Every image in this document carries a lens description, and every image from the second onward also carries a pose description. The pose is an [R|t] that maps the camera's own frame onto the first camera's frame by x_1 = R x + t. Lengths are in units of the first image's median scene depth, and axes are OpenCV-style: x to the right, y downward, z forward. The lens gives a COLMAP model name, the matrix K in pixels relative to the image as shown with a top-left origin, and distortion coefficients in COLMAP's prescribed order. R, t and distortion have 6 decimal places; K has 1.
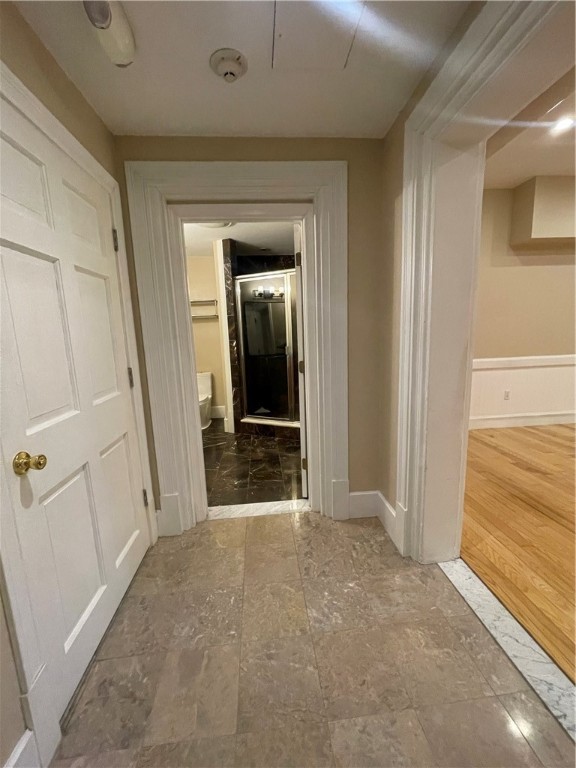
lens RADIAL K [[310.2, 0, 288.0], [0, 310.2, 384.0], [0, 0, 1]] dist [-0.001973, -0.000017]
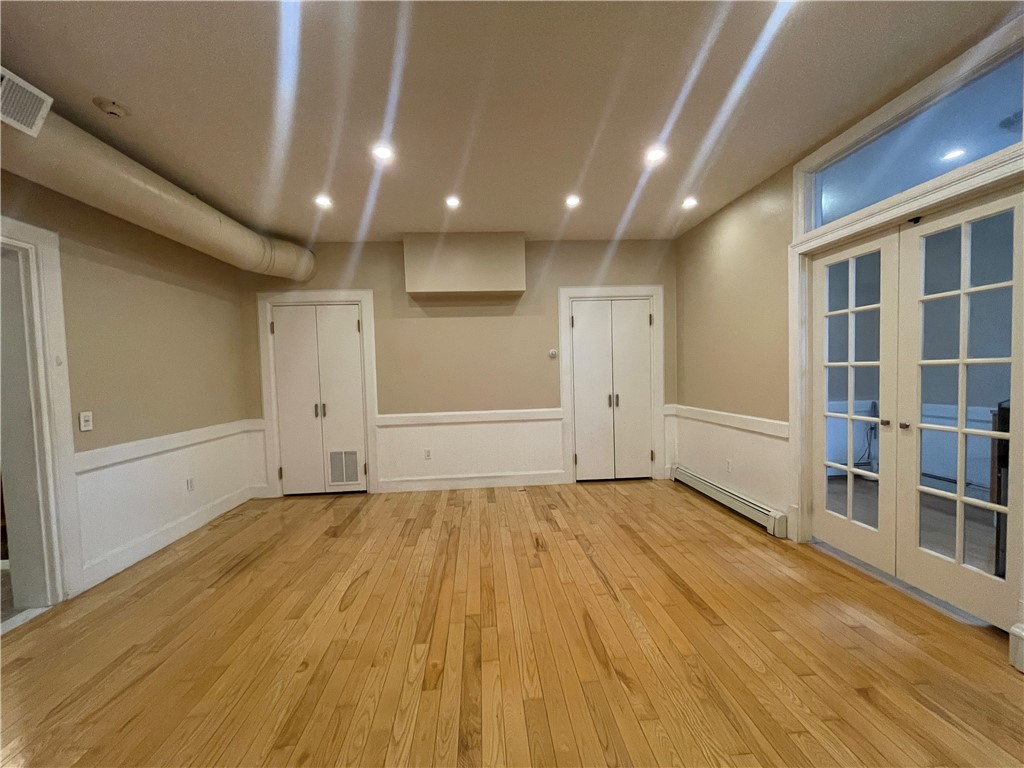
lens RADIAL K [[413.6, 0, 512.0], [0, 413.6, 384.0], [0, 0, 1]] dist [-0.001973, -0.000017]
pose [[0.999944, 0.005738, -0.008850, 1.012846], [-0.006929, 0.989968, -0.141119, 0.001716], [0.007952, 0.141172, 0.989953, -0.231776]]
